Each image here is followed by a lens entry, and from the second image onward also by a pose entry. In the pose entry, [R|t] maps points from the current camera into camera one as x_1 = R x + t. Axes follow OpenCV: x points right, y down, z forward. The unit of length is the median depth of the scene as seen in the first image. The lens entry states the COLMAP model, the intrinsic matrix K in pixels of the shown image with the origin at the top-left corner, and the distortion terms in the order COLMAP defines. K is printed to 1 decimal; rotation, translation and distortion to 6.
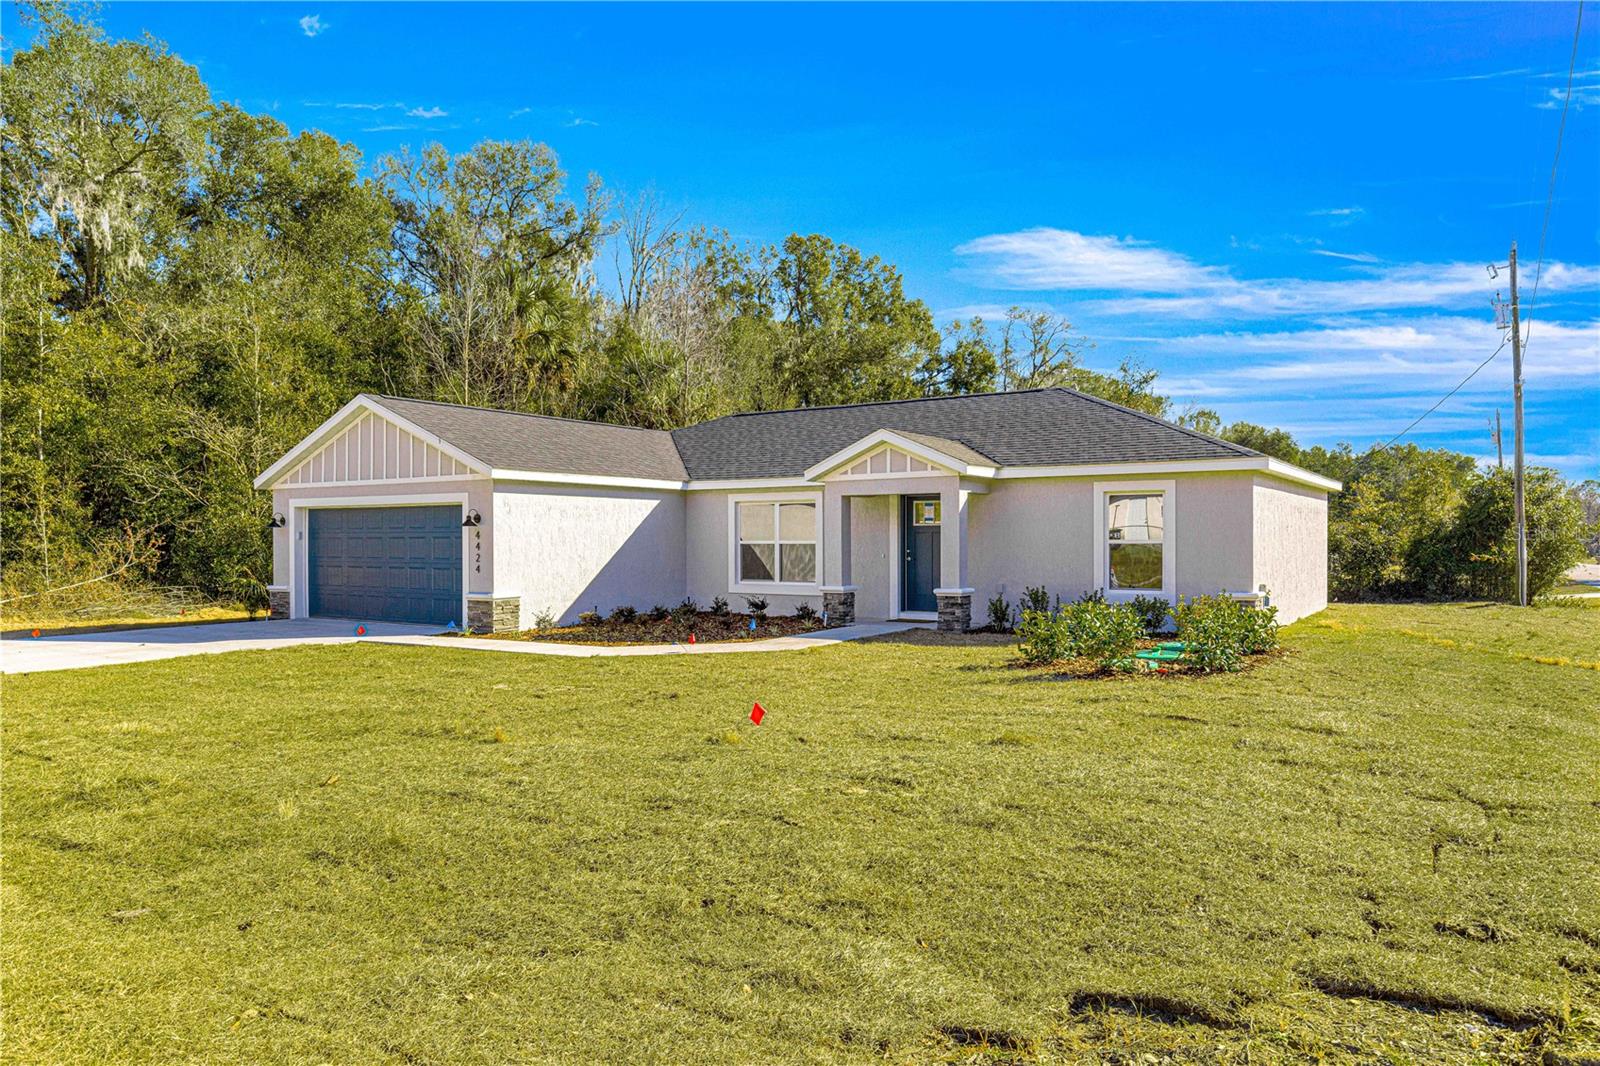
lens RADIAL K [[1114.8, 0, 800.0], [0, 1114.8, 533.0], [0, 0, 1]] dist [0.010497, -0.001007]
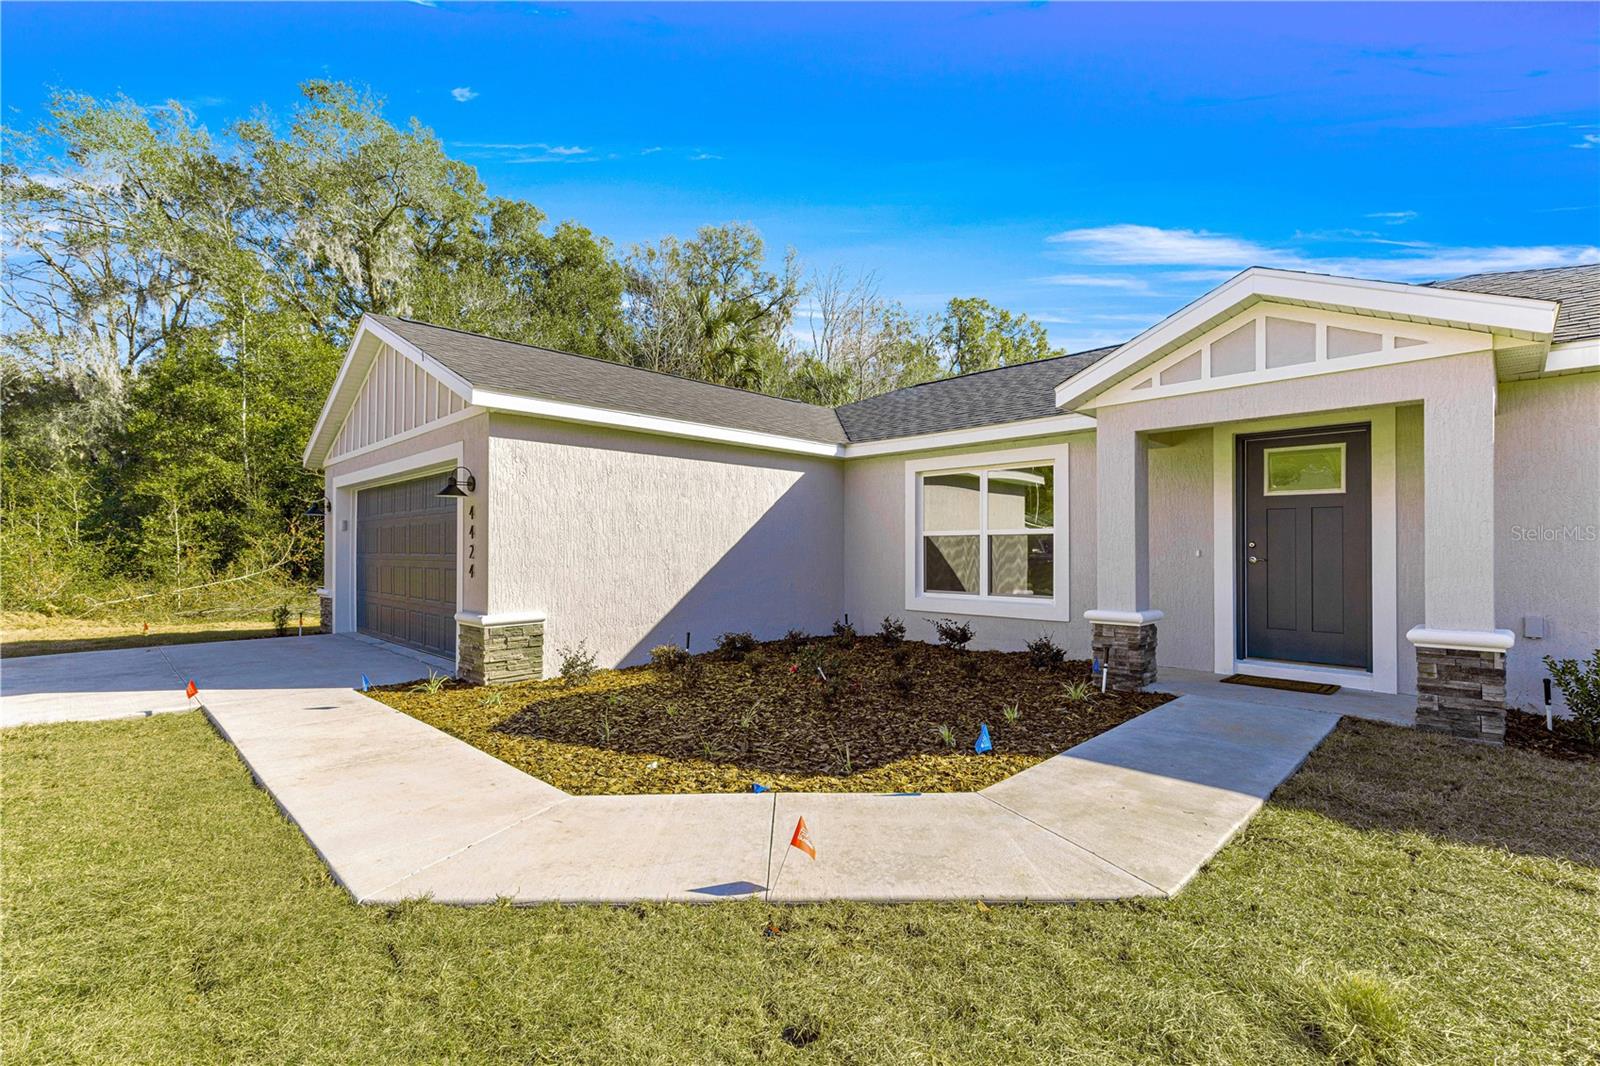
lens RADIAL K [[713.6, 0, 802.1], [0, 713.6, 541.8], [0, 0, 1]] dist [0.008680, -0.002009]
pose [[0.979747, 0.001231, -0.200233, -0.040514], [-0.002882, 0.999964, -0.007955, 0.017041], [0.200217, 0.008371, 0.979716, 0.586306]]
